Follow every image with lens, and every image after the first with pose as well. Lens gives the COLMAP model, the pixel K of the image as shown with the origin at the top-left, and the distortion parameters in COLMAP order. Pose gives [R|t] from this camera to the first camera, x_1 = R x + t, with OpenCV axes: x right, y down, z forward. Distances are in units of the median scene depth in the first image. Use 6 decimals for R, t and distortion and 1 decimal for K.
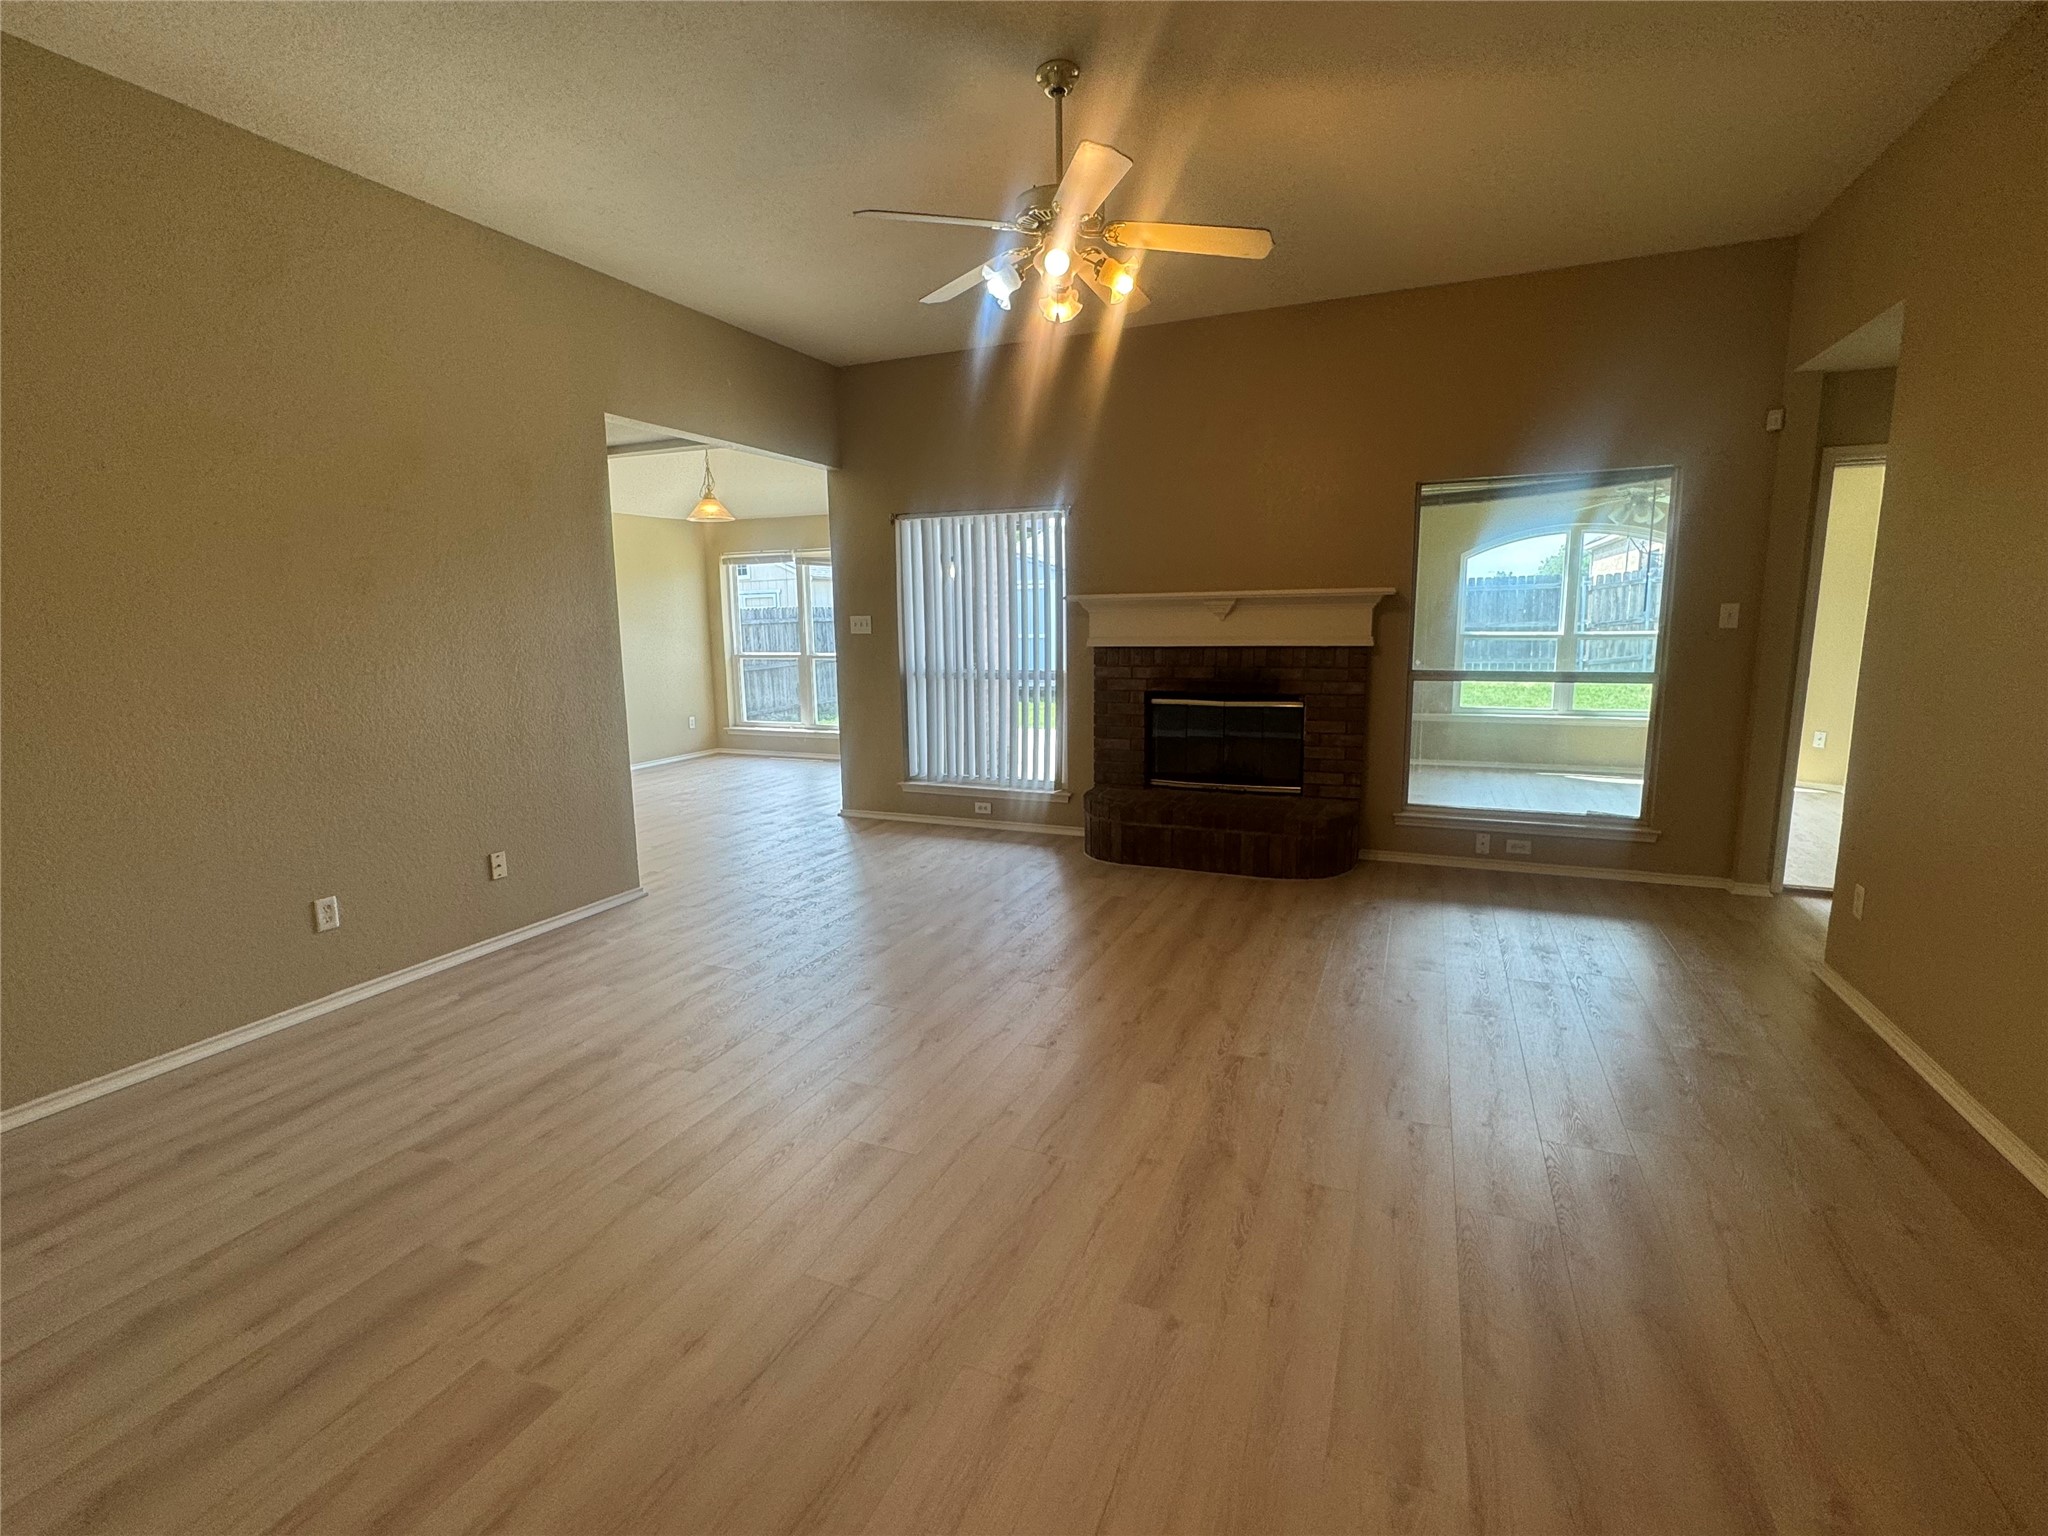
lens RADIAL K [[946.2, 0, 1019.5], [0, 946.2, 764.3], [0, 0, 1]] dist [0.002214, -0.000059]
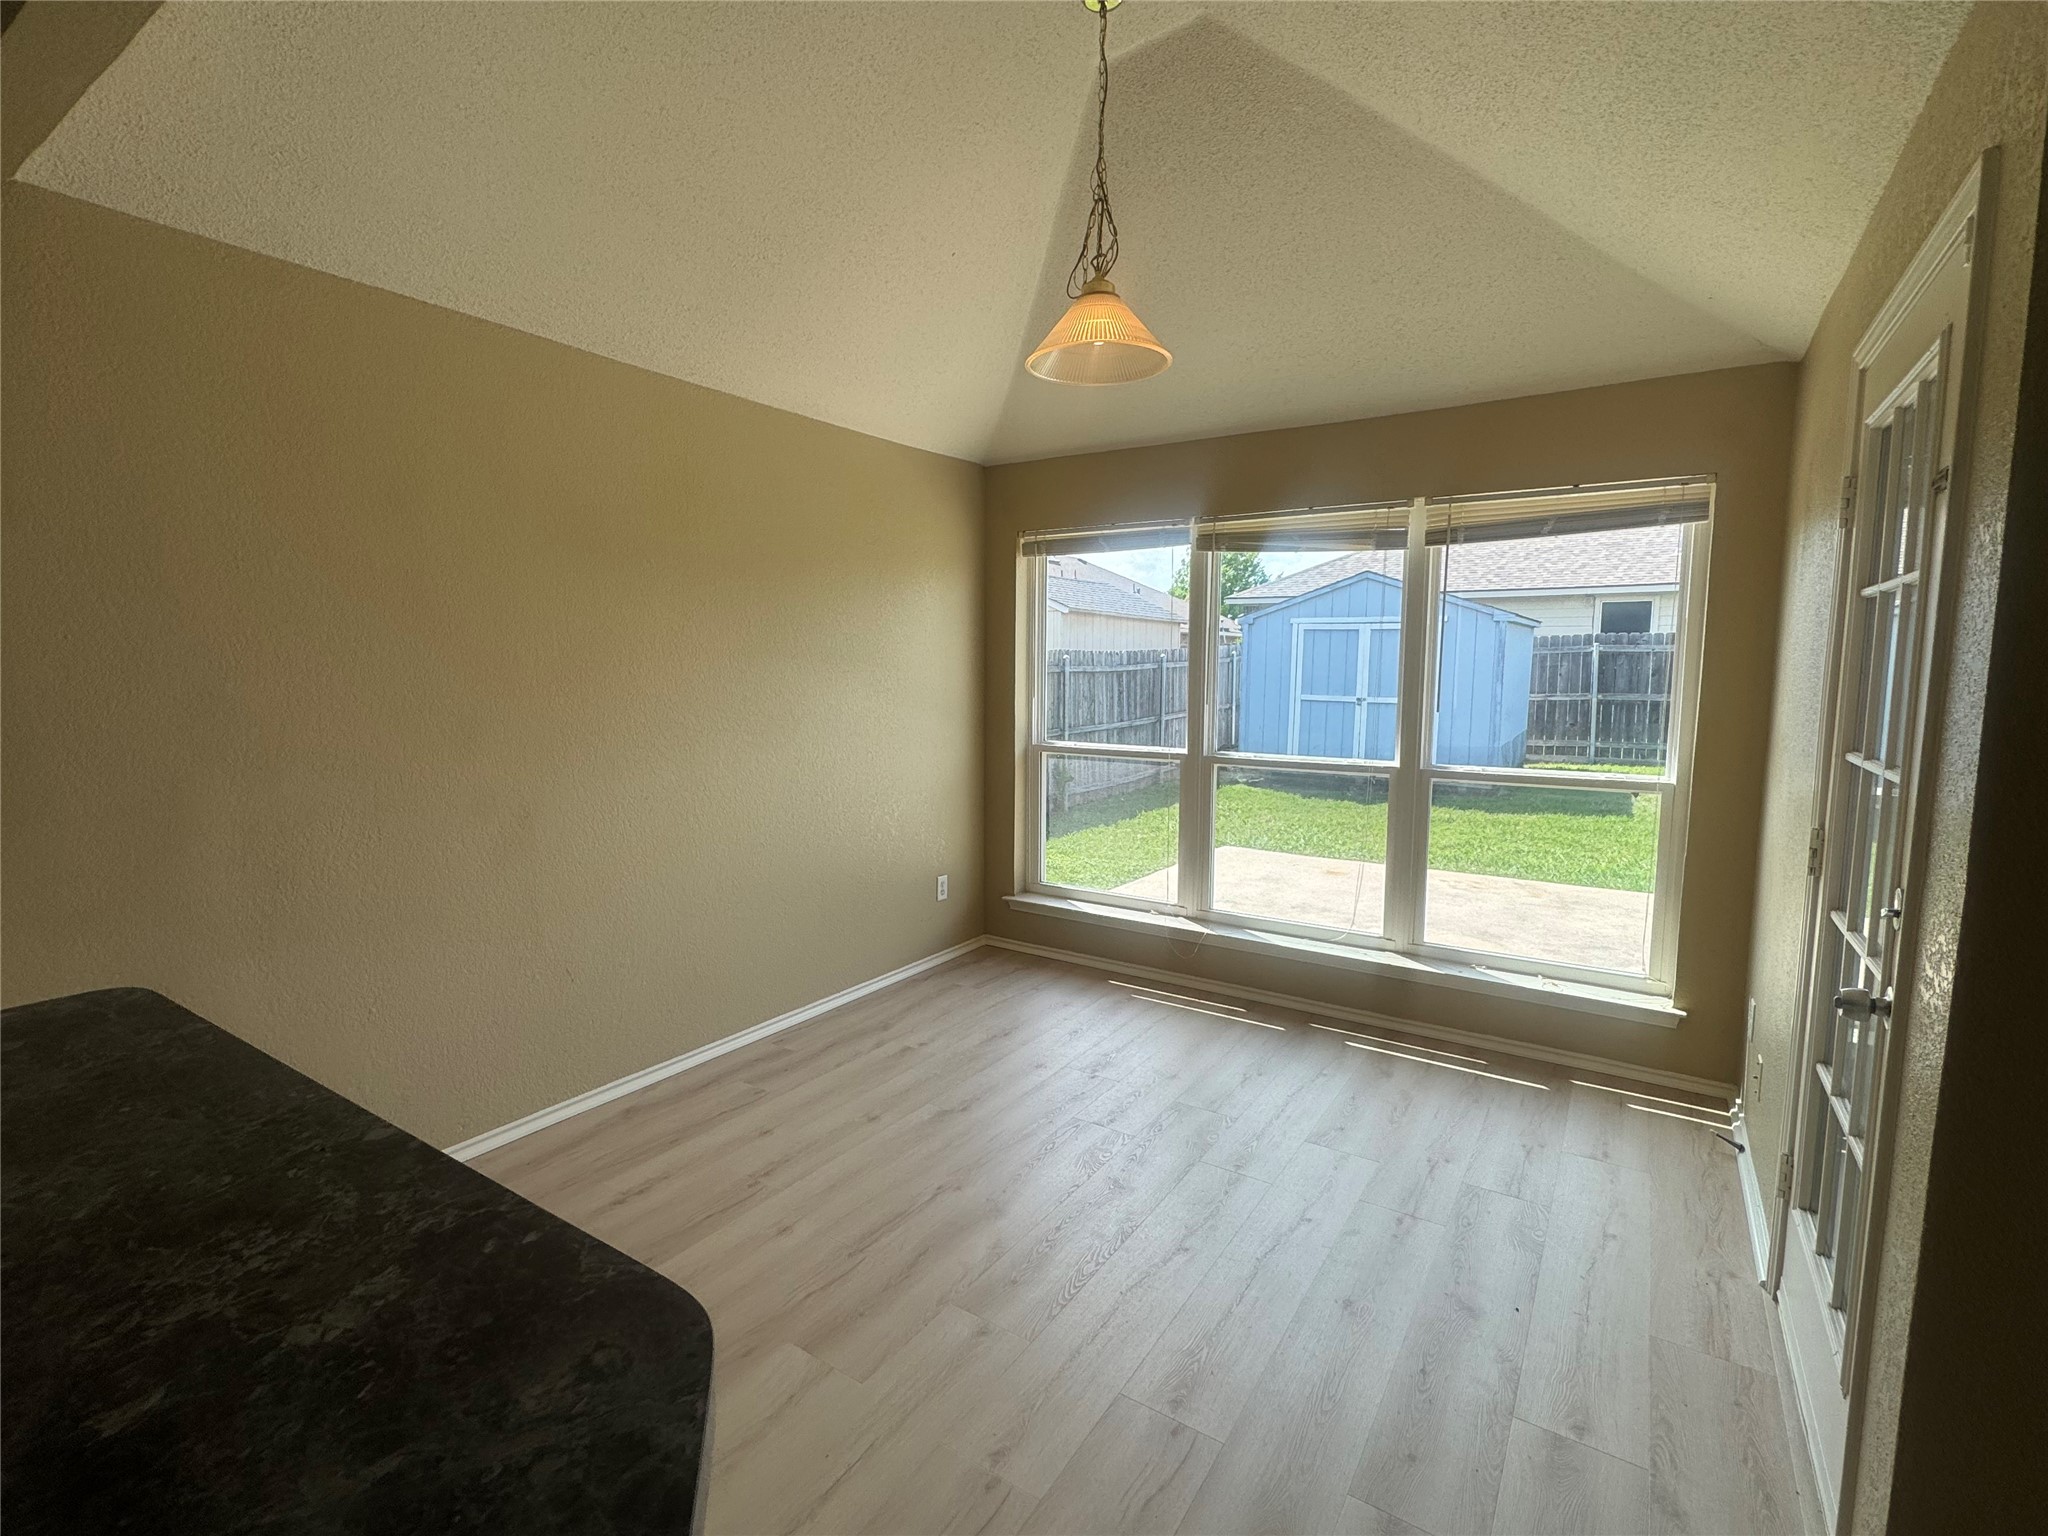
lens RADIAL K [[946.2, 0, 1026.8], [0, 946.2, 764.0], [0, 0, 1]] dist [0.002214, -0.000059]
pose [[0.983396, 0.042247, -0.176489, -0.226789], [-0.051028, 0.997660, -0.045512, -0.086662], [0.174153, 0.053762, 0.983250, 0.545786]]
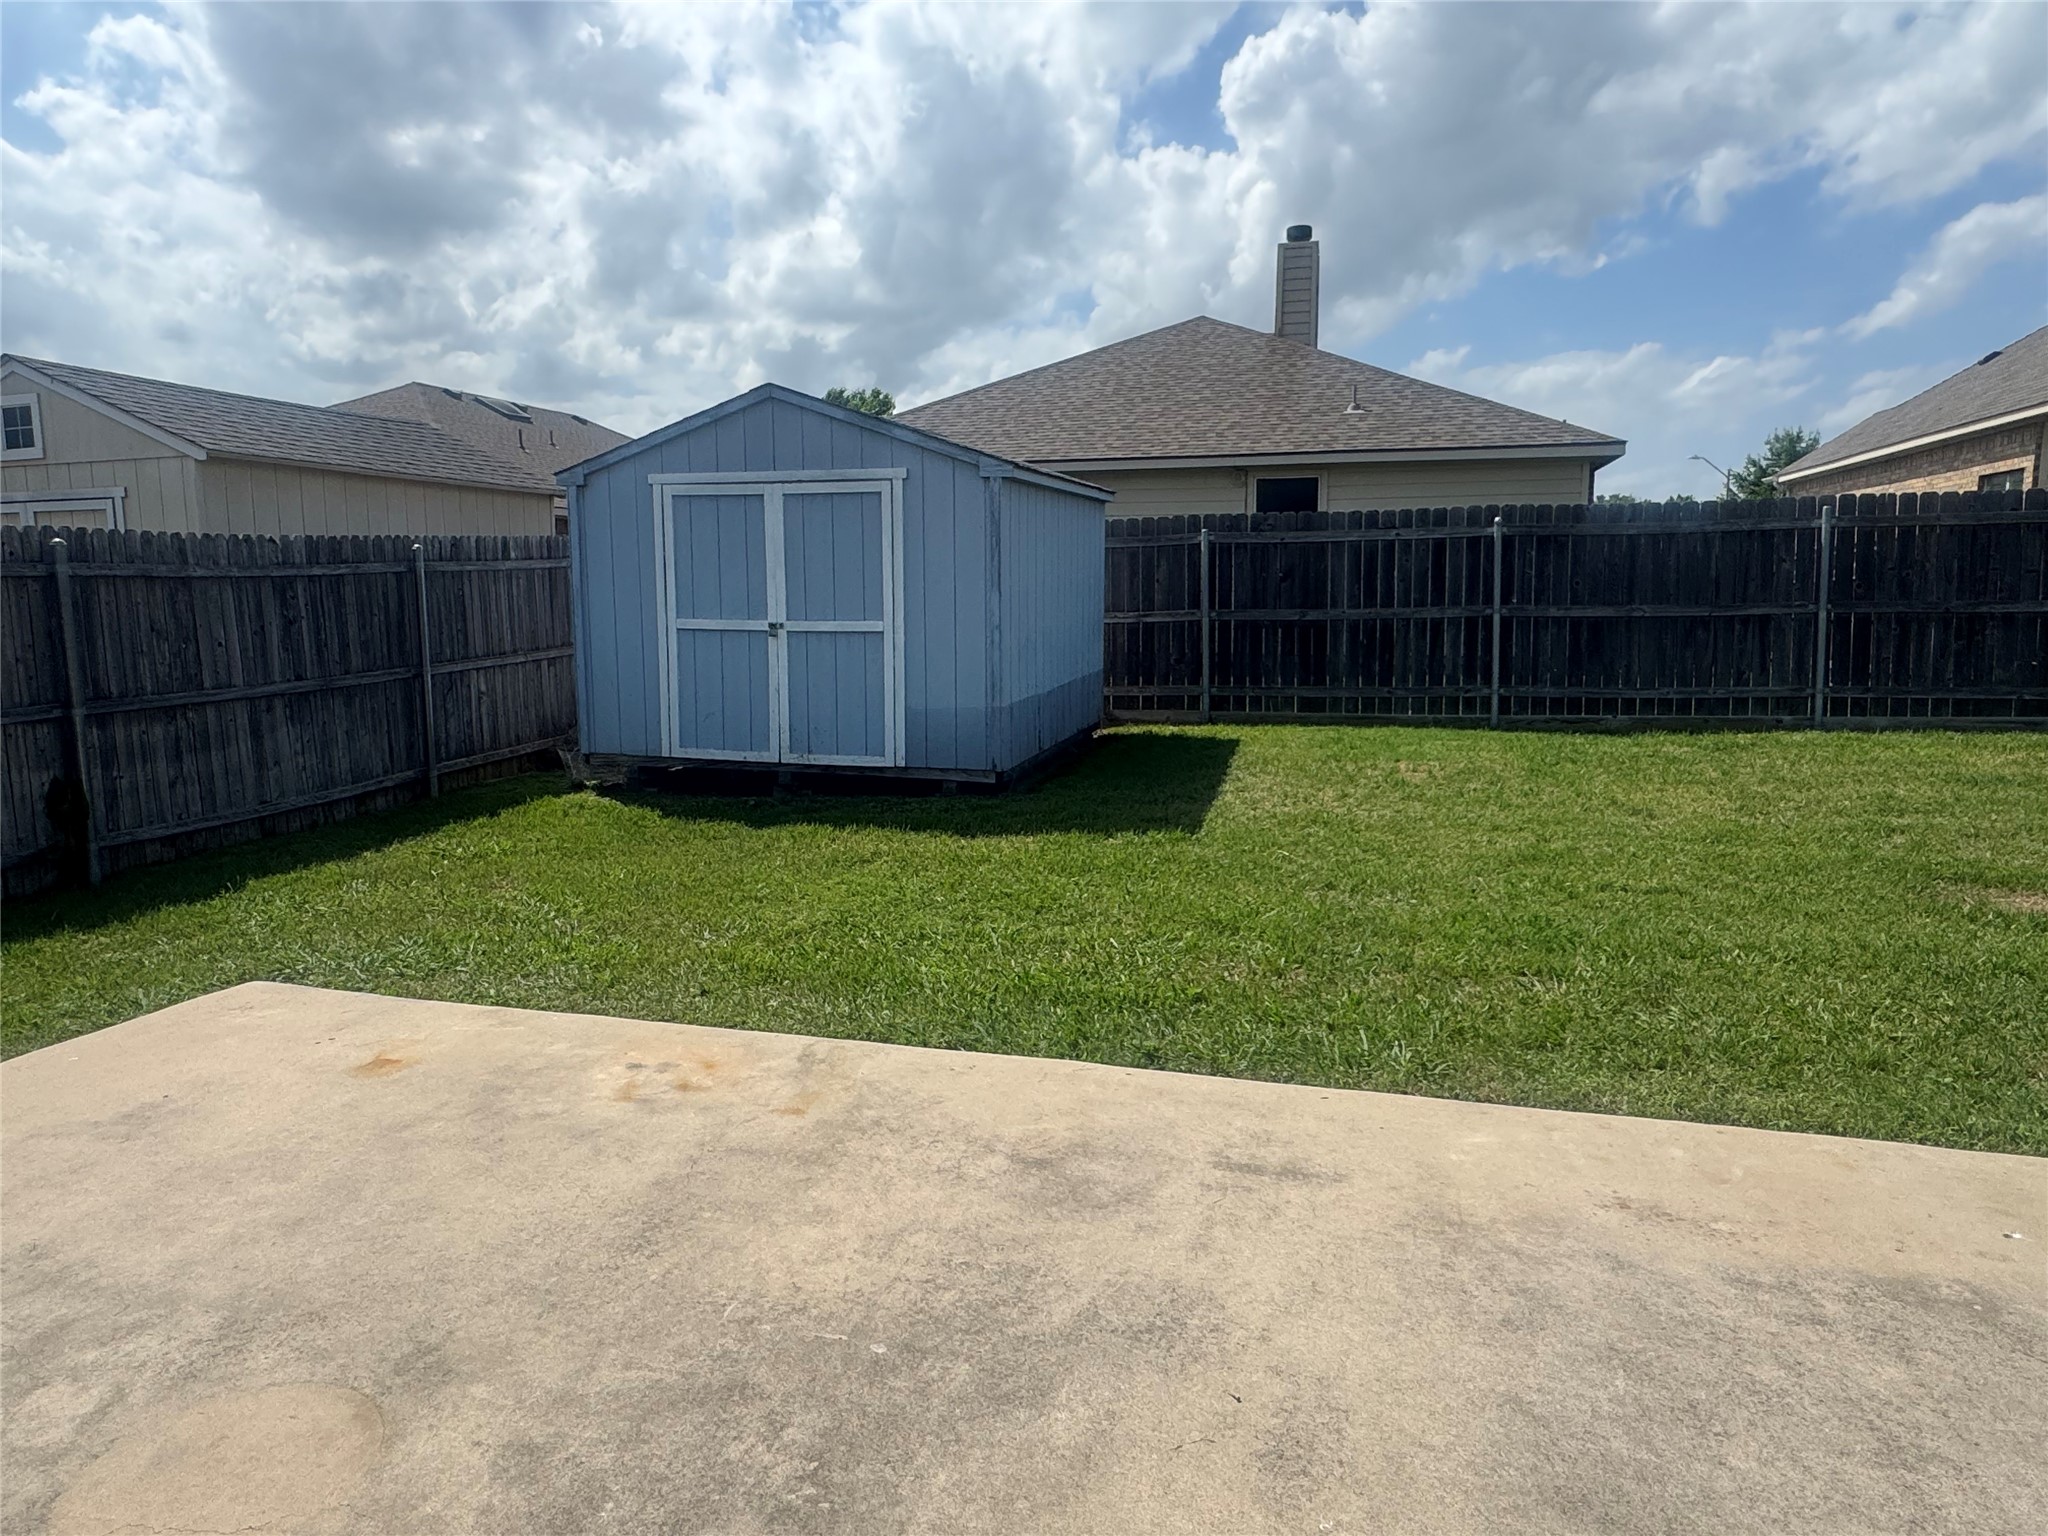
lens RADIAL K [[1287.5, 0, 1029.8], [0, 1287.5, 756.2], [0, 0, 1]] dist [-0.004500, 0.000688]
pose [[0.991815, -0.002396, 0.127658, 0.048533], [0.005618, 0.999674, -0.024891, -0.135488], [-0.127557, 0.025404, 0.991506, 0.924648]]
